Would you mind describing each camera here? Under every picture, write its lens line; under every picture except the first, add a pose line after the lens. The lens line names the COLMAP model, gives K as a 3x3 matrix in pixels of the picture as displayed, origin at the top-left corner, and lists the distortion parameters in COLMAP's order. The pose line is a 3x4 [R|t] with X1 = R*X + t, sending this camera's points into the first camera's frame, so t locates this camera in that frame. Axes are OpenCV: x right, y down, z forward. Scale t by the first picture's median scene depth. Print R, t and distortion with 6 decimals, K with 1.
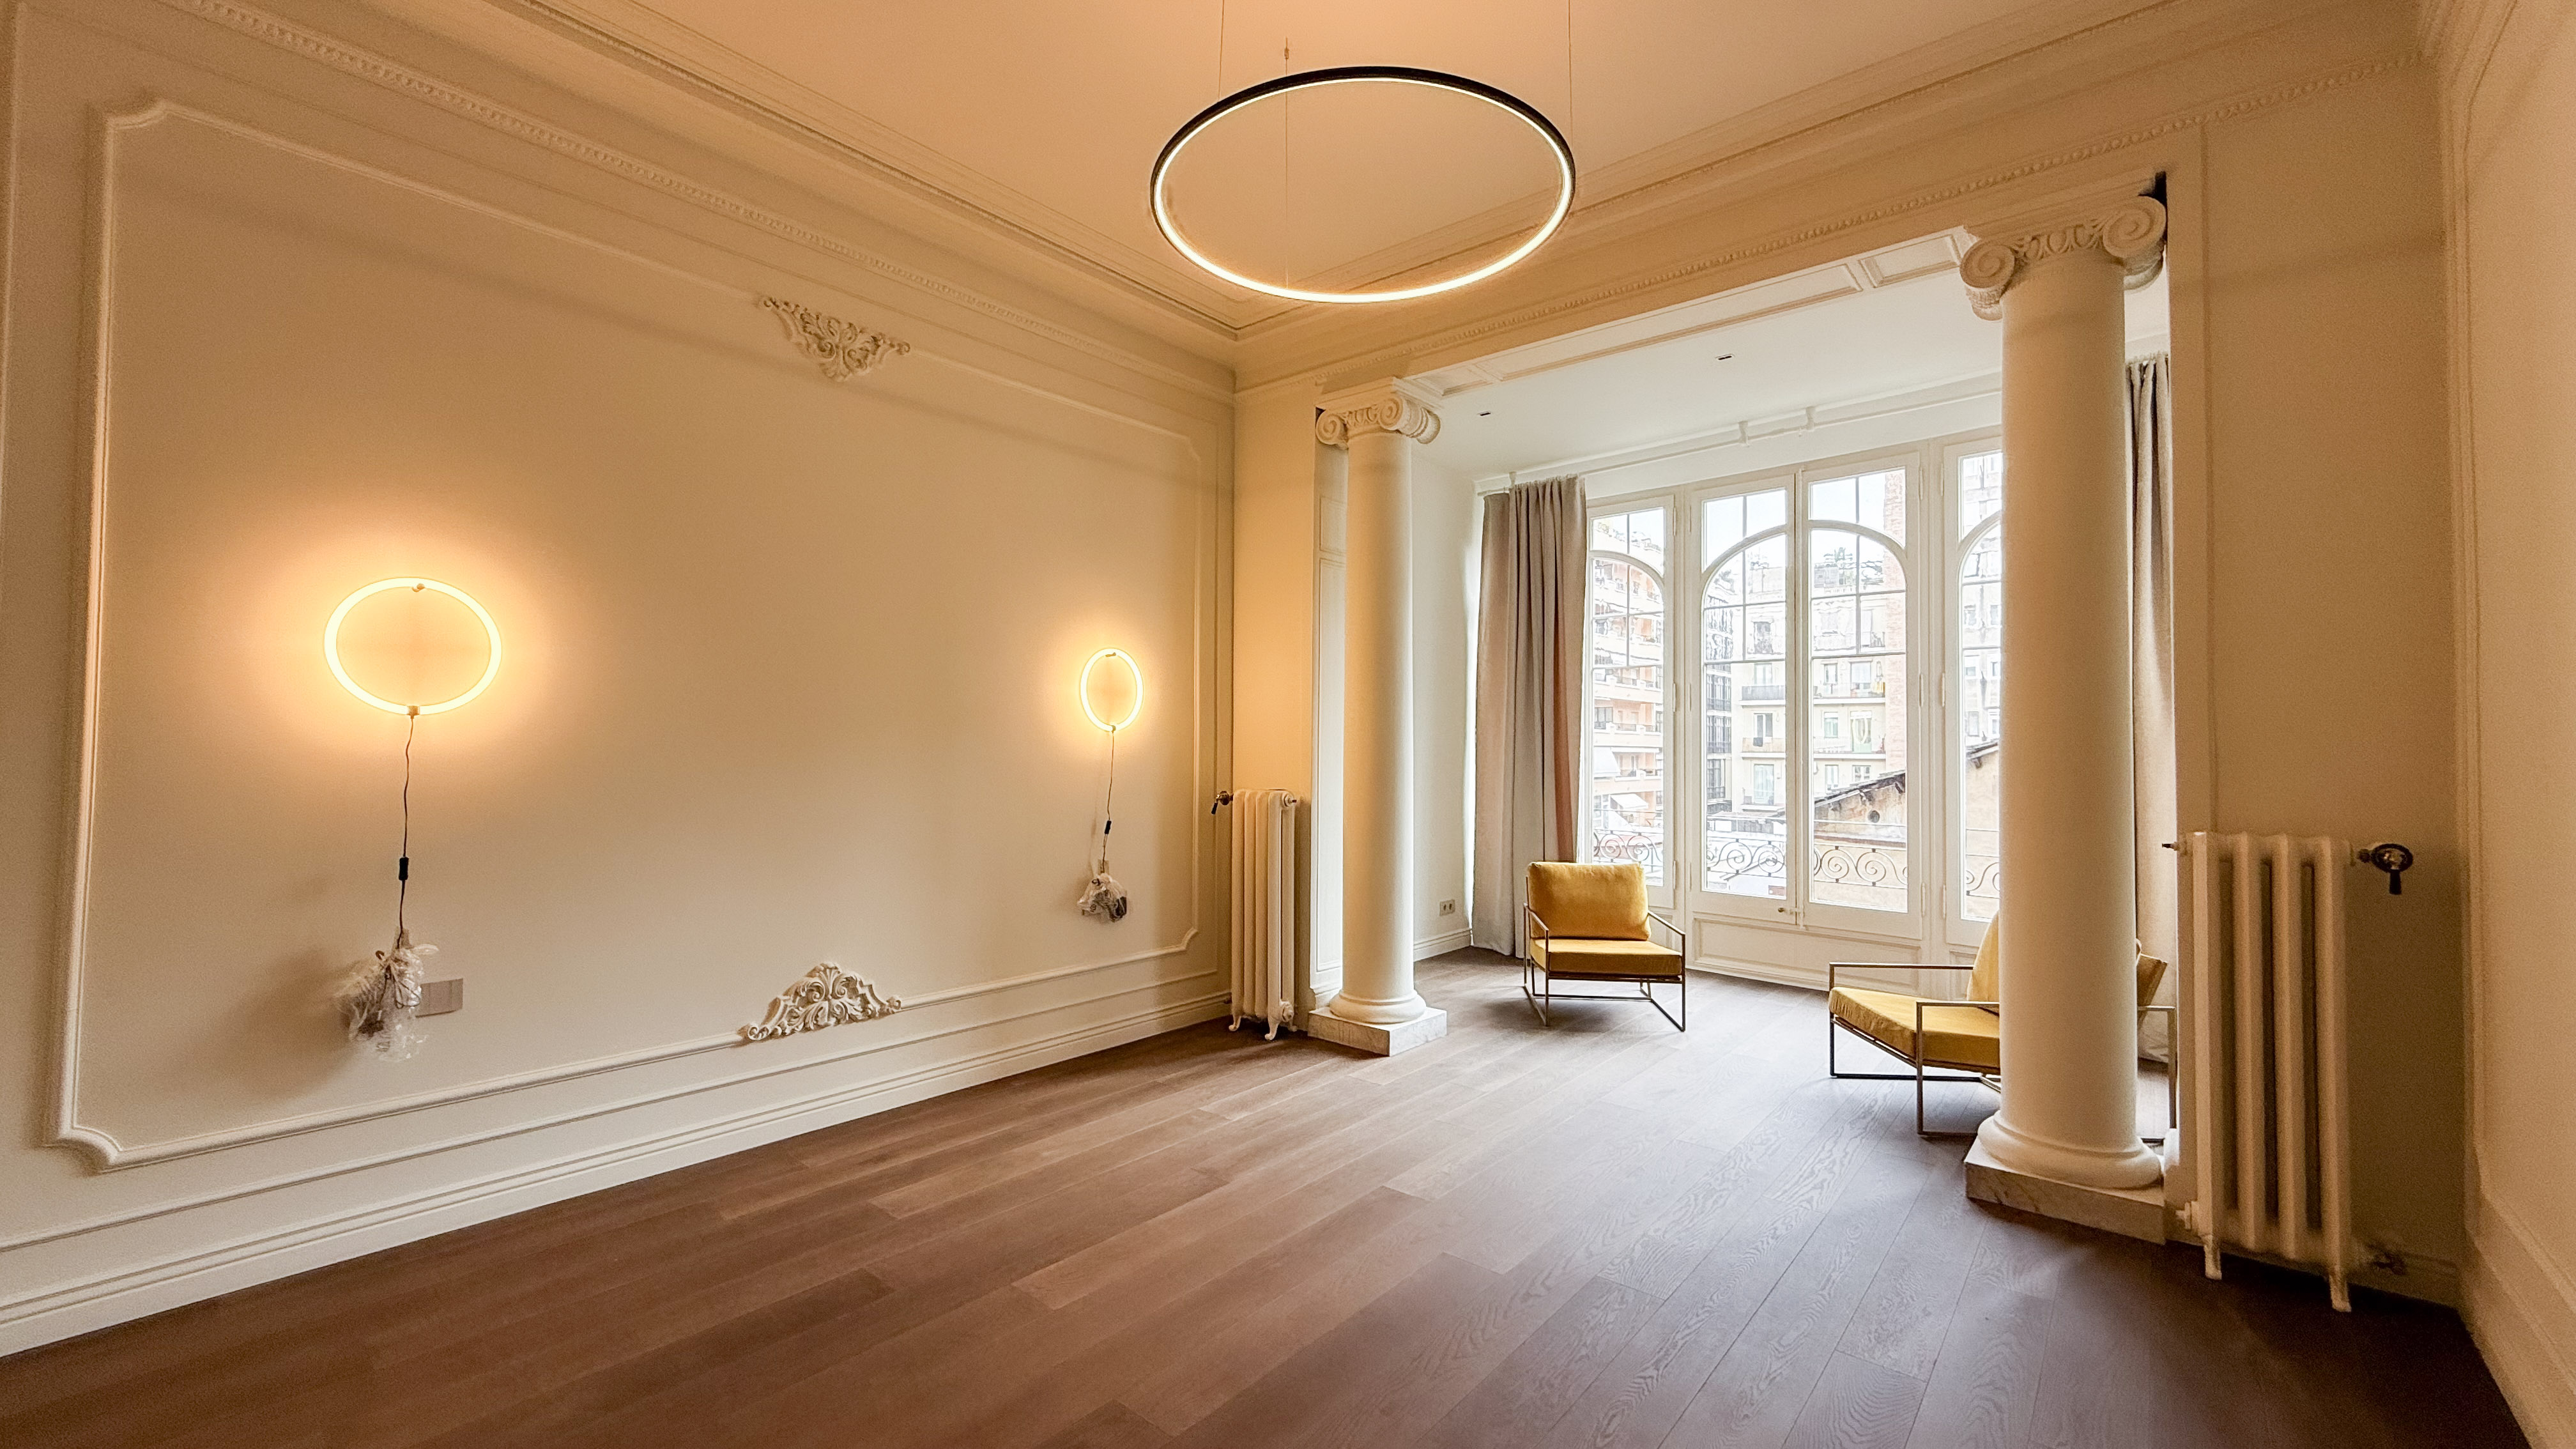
lens RADIAL K [[1031.5, 0, 1285.7], [0, 1031.5, 723.9], [0, 0, 1]] dist [-0.000079, -0.000244]
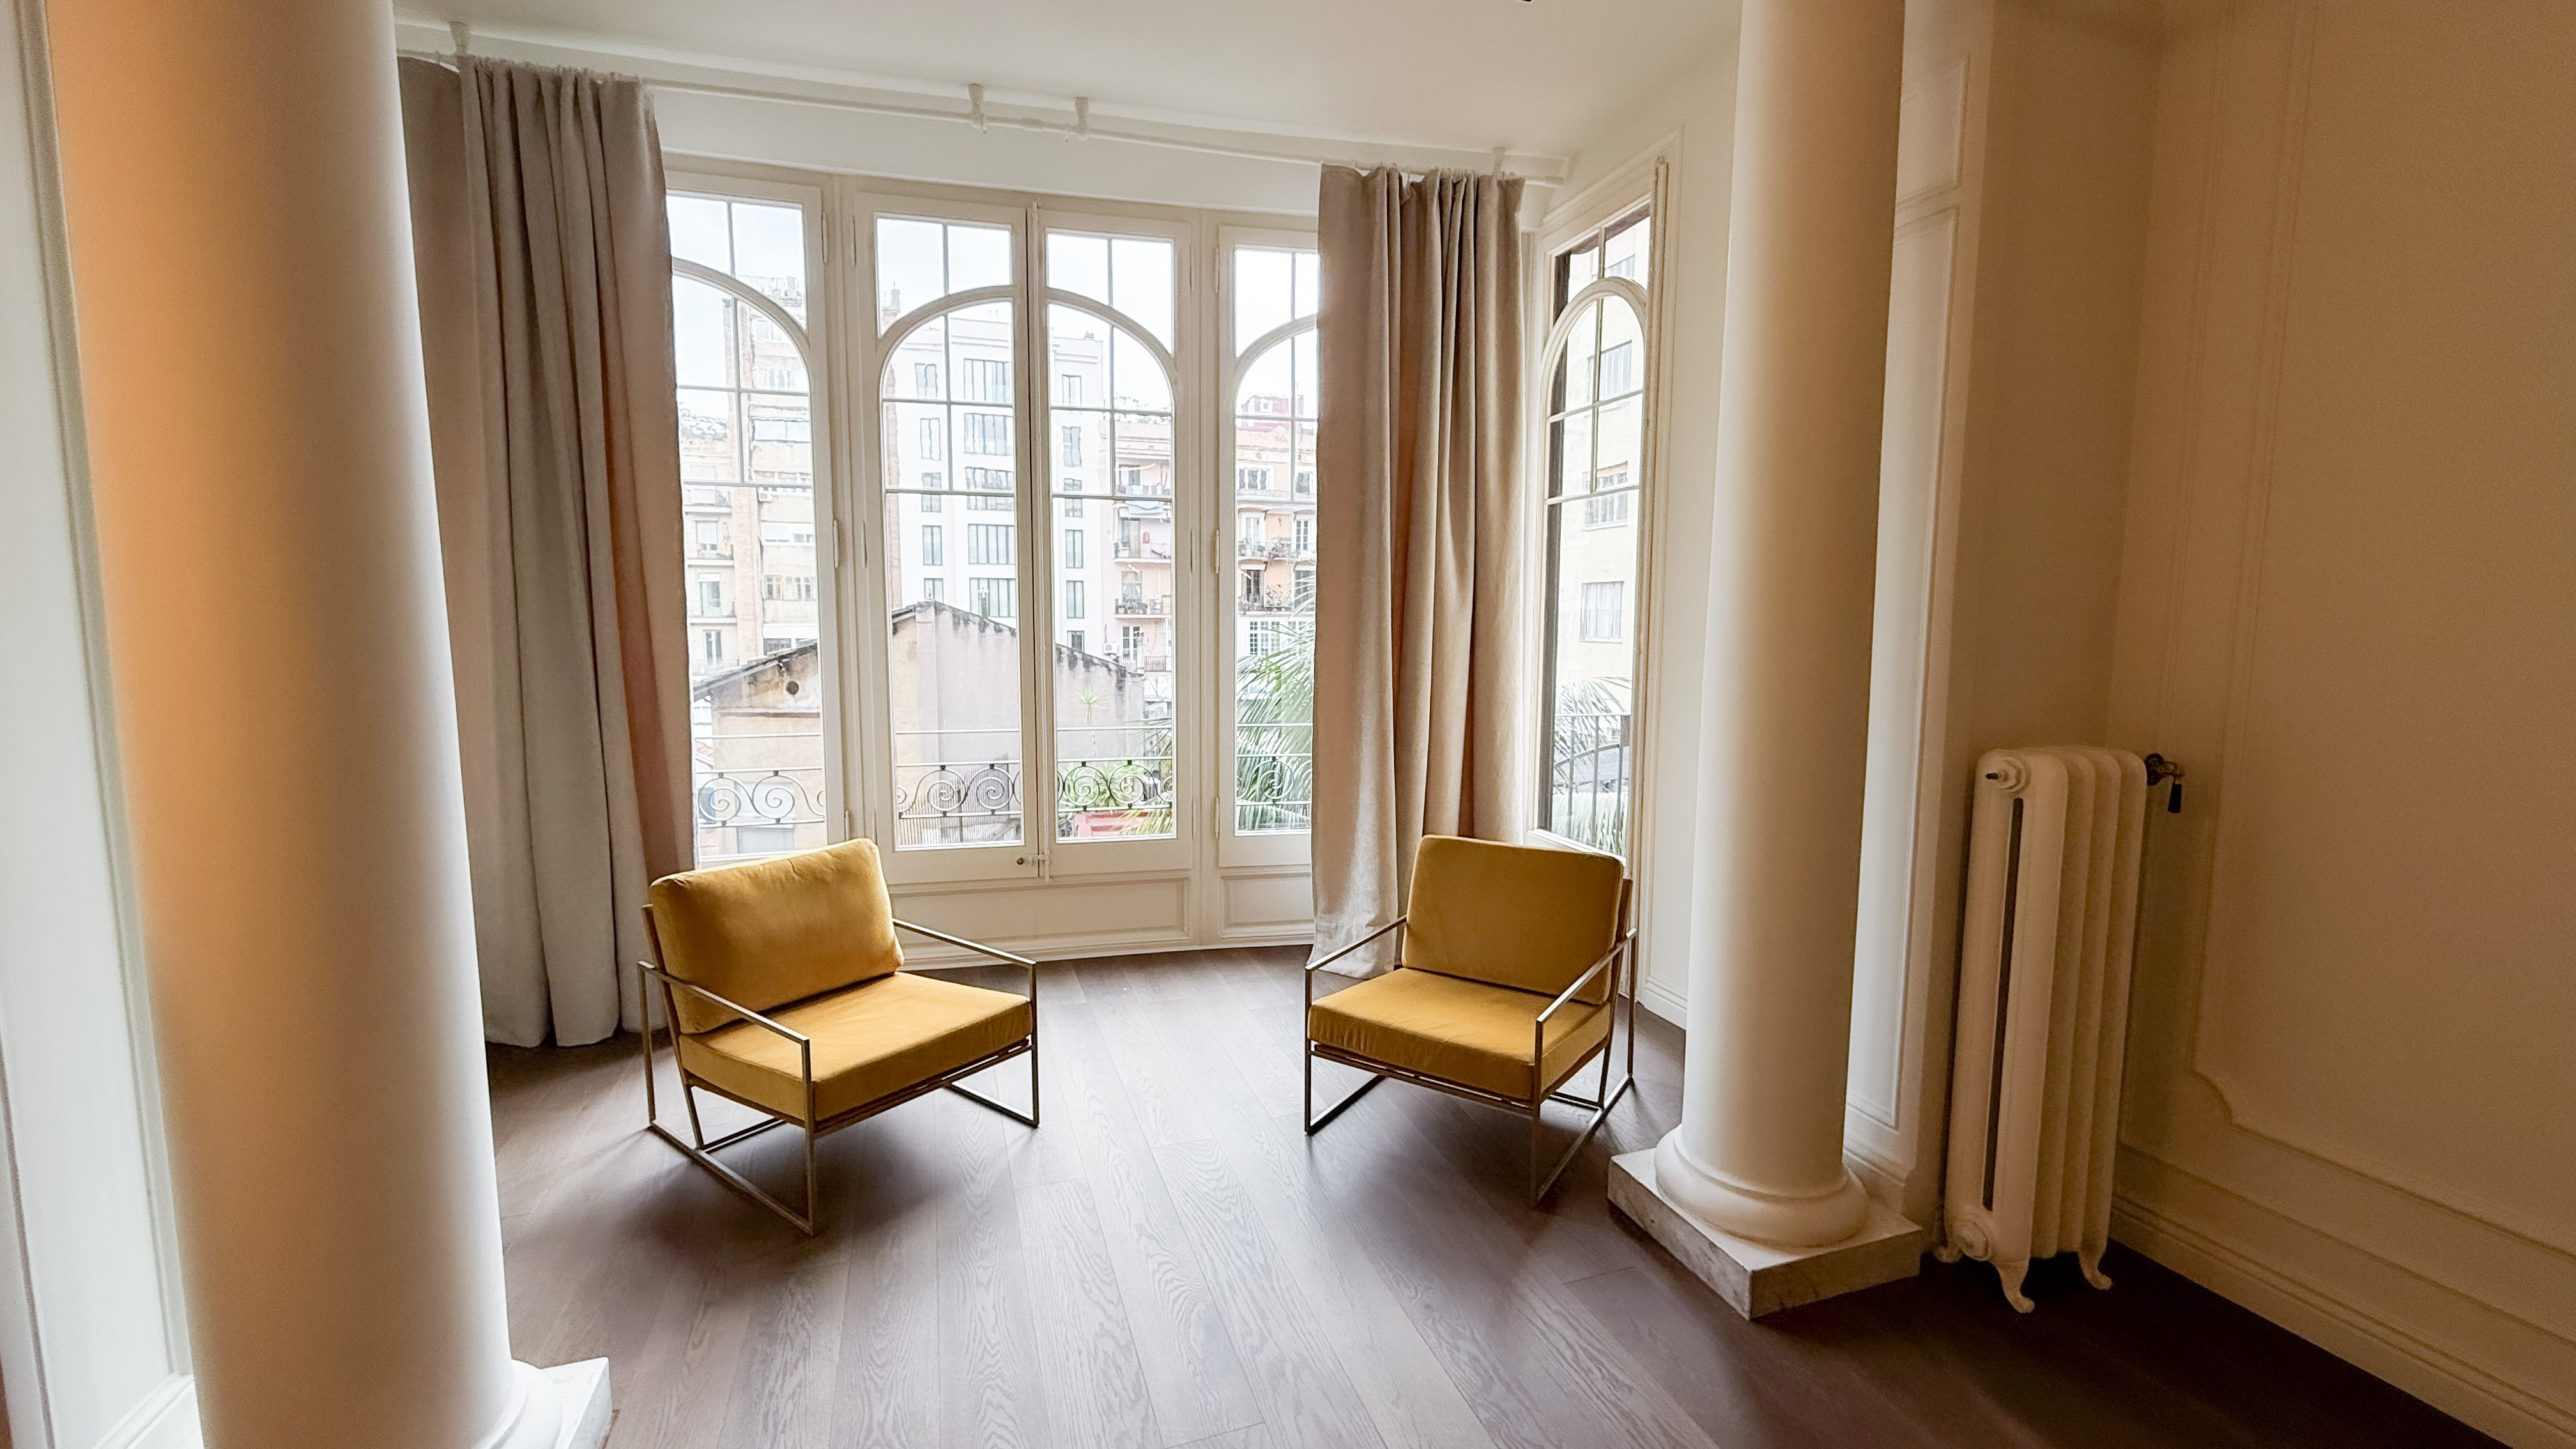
lens RADIAL K [[1031.5, 0, 1280.8], [0, 1031.5, 723.4], [0, 0, 1]] dist [-0.000079, -0.000244]
pose [[0.514379, -0.093061, 0.852499, -0.012704], [-0.019578, 0.992561, 0.120163, 0.001255], [-0.857339, -0.078499, 0.508731, 0.491795]]
